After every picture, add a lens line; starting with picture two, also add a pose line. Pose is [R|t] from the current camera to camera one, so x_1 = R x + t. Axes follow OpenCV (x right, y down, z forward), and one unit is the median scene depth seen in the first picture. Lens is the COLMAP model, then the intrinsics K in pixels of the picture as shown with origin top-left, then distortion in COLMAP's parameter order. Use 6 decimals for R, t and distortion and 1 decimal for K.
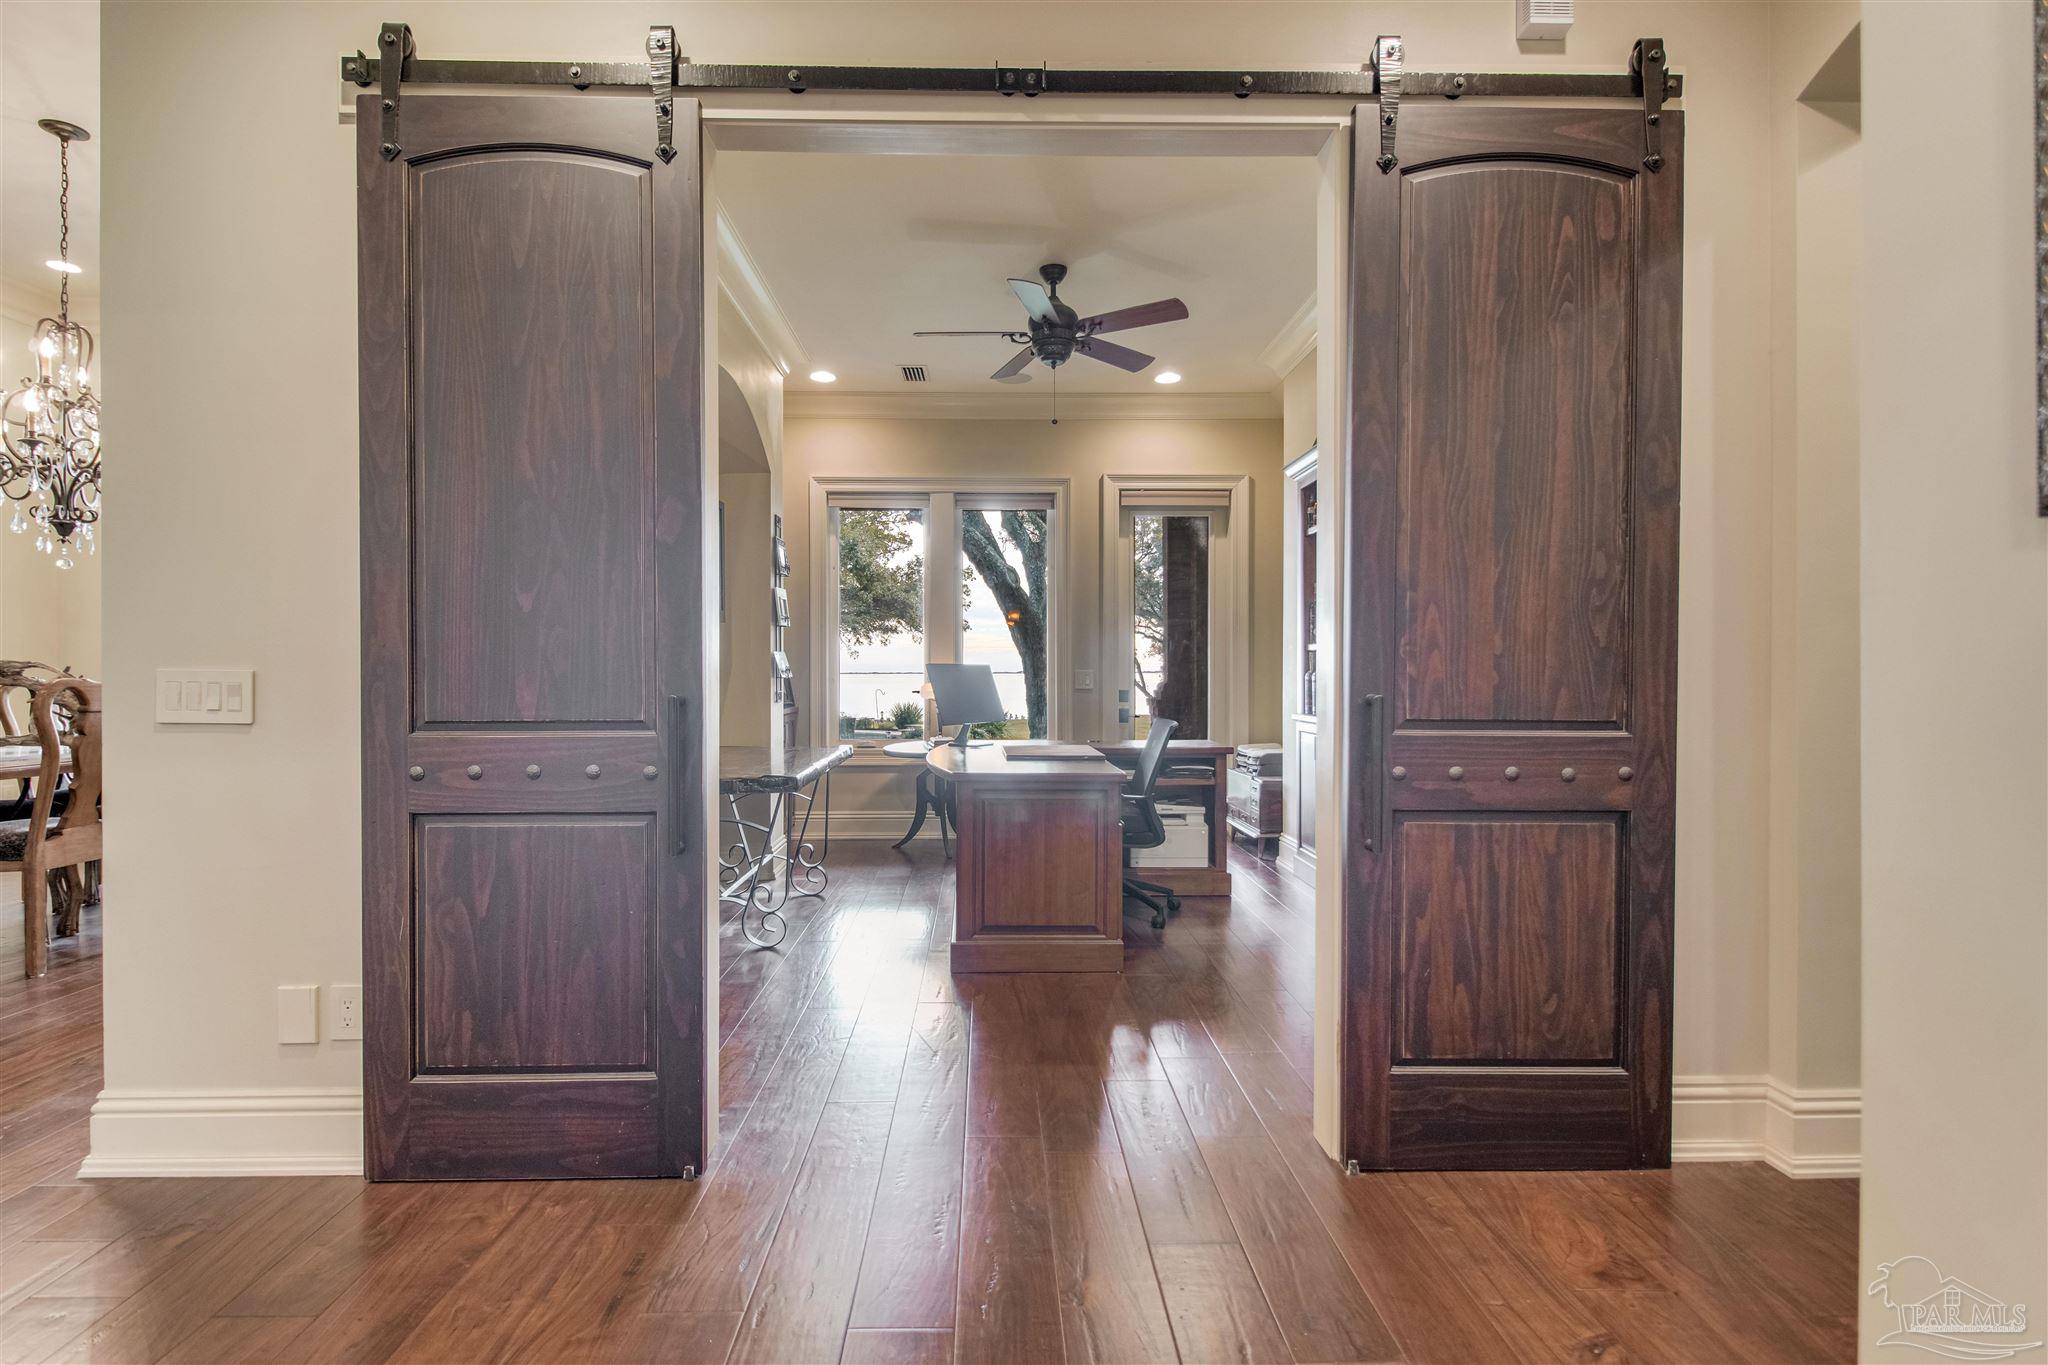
lens RADIAL K [[982.9, 0, 1020.1], [0, 982.9, 678.2], [0, 0, 1]] dist [-0.005466, -0.002032]
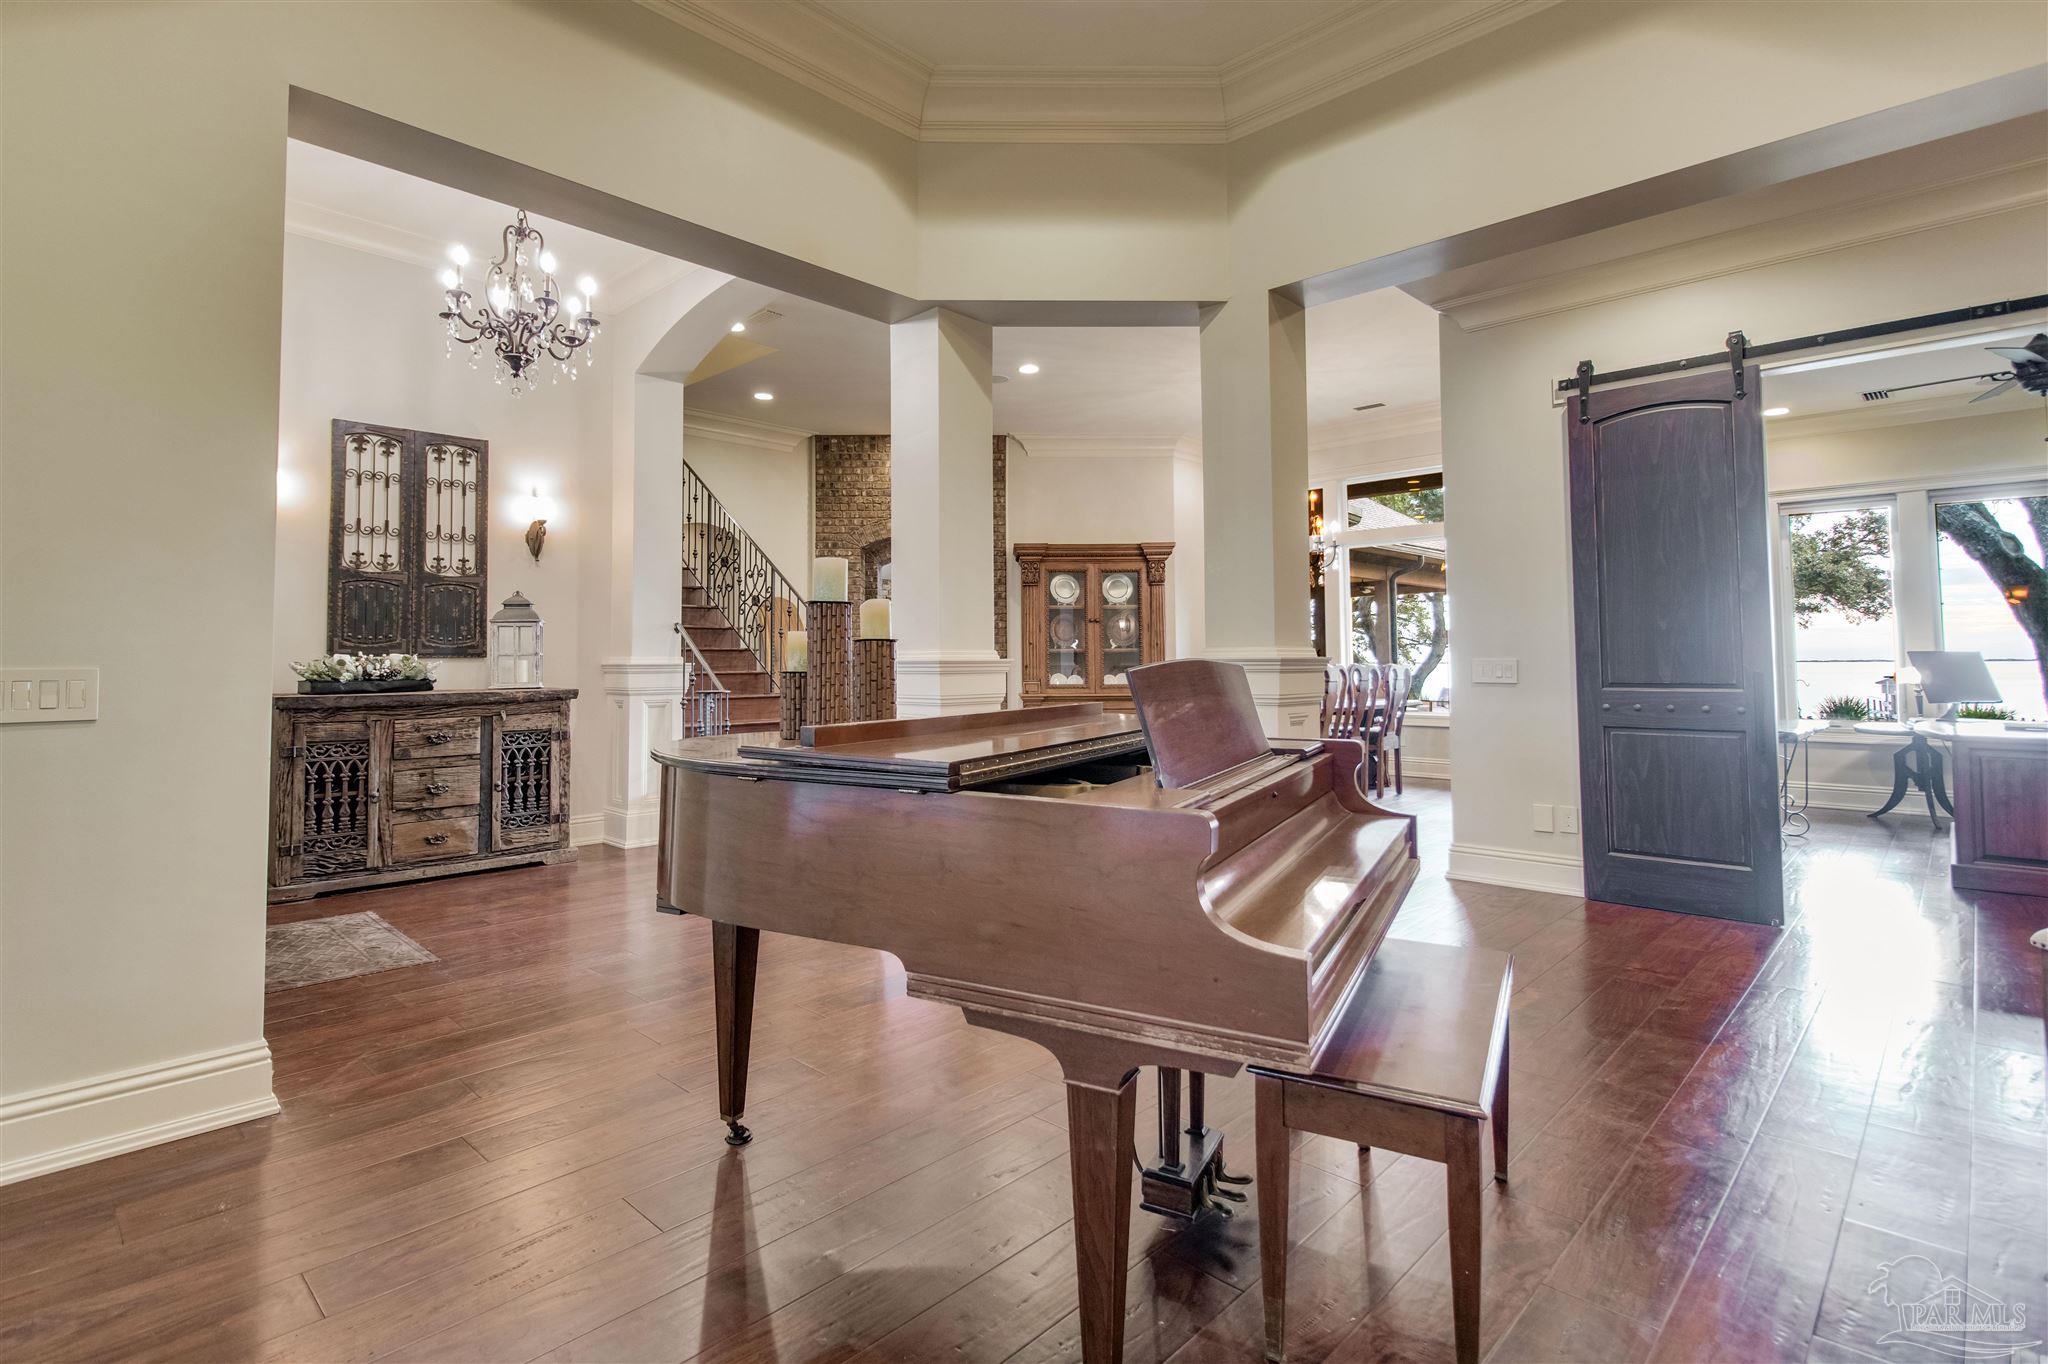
lens RADIAL K [[982.9, 0, 1003.3], [0, 982.9, 620.1], [0, 0, 1]] dist [-0.005466, -0.002032]
pose [[0.684628, -0.038076, -0.727898, 0.023431], [0.001762, 0.998718, -0.050586, 0.008332], [0.728891, 0.033350, 0.683817, -0.826677]]
